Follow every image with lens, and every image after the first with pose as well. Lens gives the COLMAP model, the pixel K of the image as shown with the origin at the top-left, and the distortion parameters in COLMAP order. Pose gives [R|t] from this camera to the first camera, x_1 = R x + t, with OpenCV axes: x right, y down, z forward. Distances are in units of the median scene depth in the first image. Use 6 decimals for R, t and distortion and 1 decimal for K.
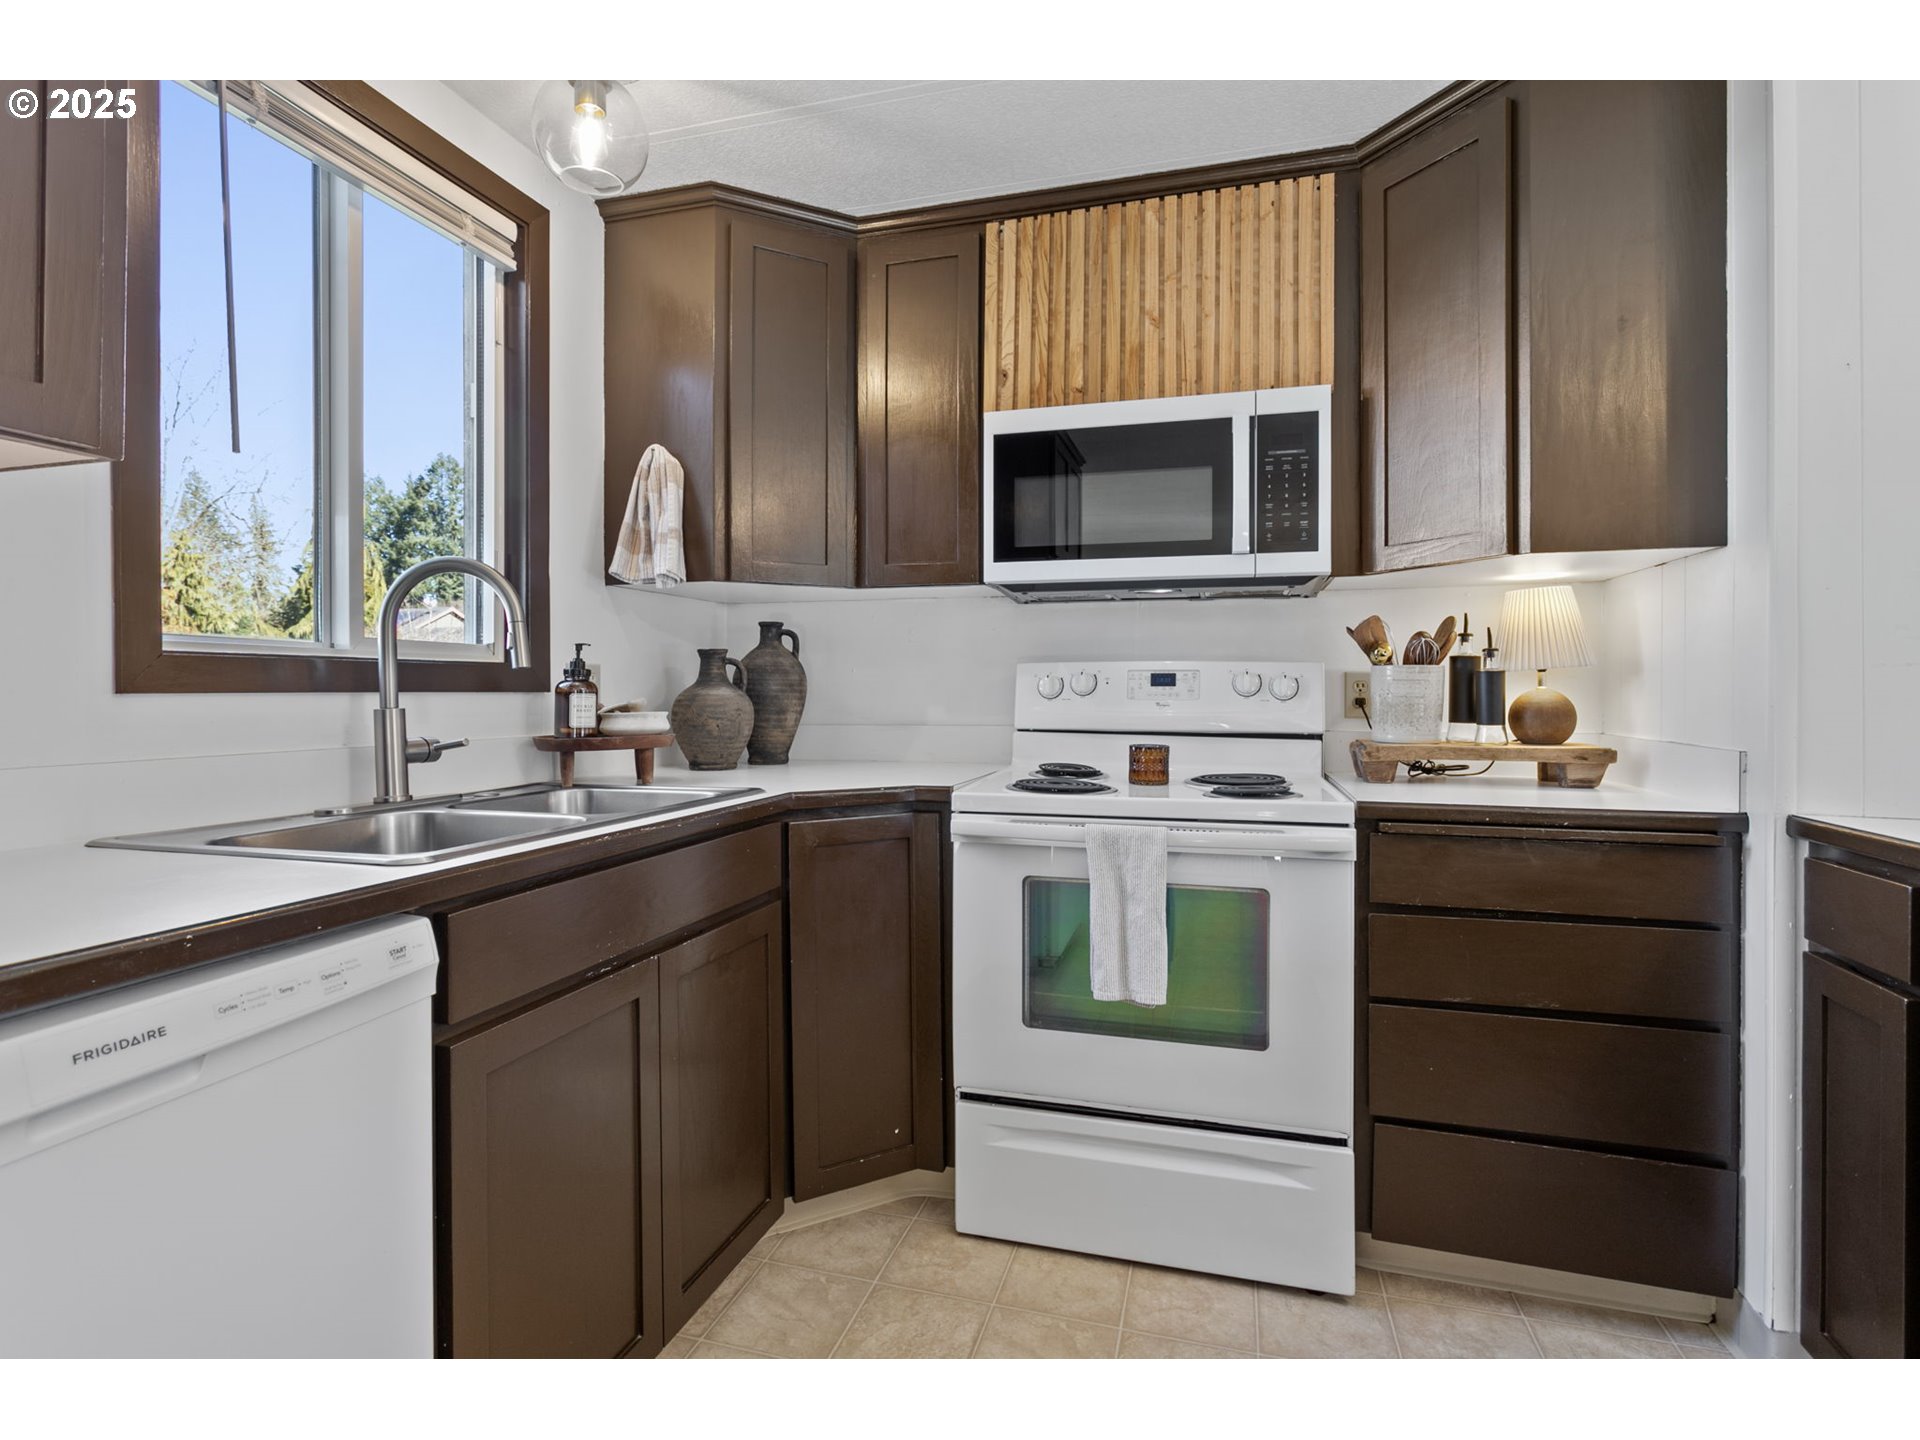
lens RADIAL K [[913.3, 0, 956.6], [0, 913.3, 716.8], [0, 0, 1]] dist [0.000614, 0.000266]
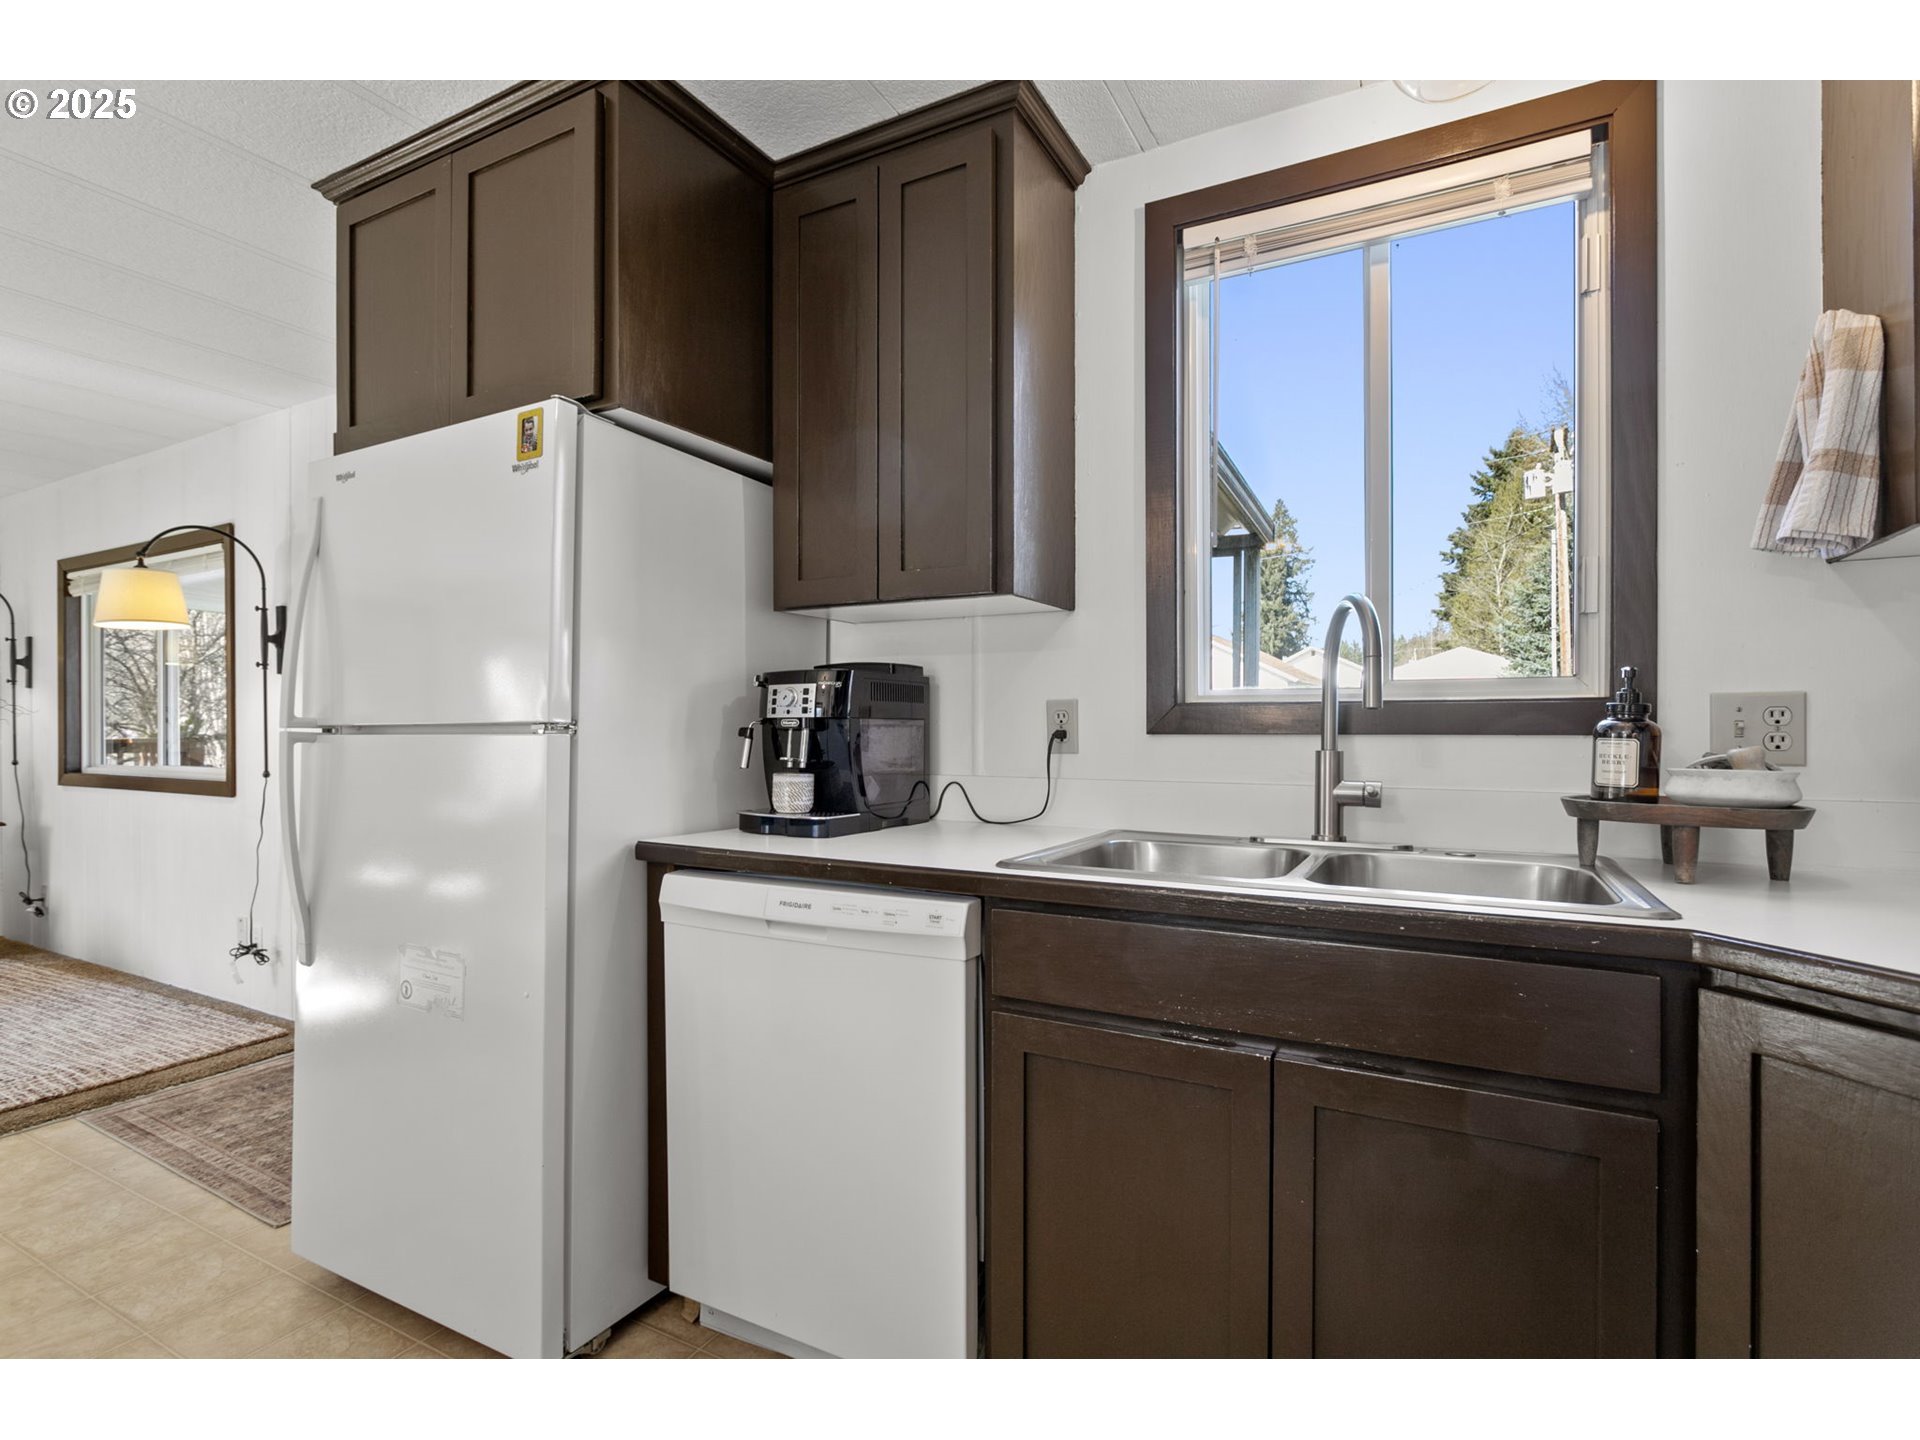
lens RADIAL K [[944.8, 0, 960.7], [0, 944.8, 724.9], [0, 0, 1]] dist [-0.001105, 0.000283]
pose [[-0.193704, 0.001845, -0.981058, 0.390685], [-0.025702, 0.999645, 0.006955, -0.026722], [0.980723, 0.026562, -0.193588, 0.615083]]
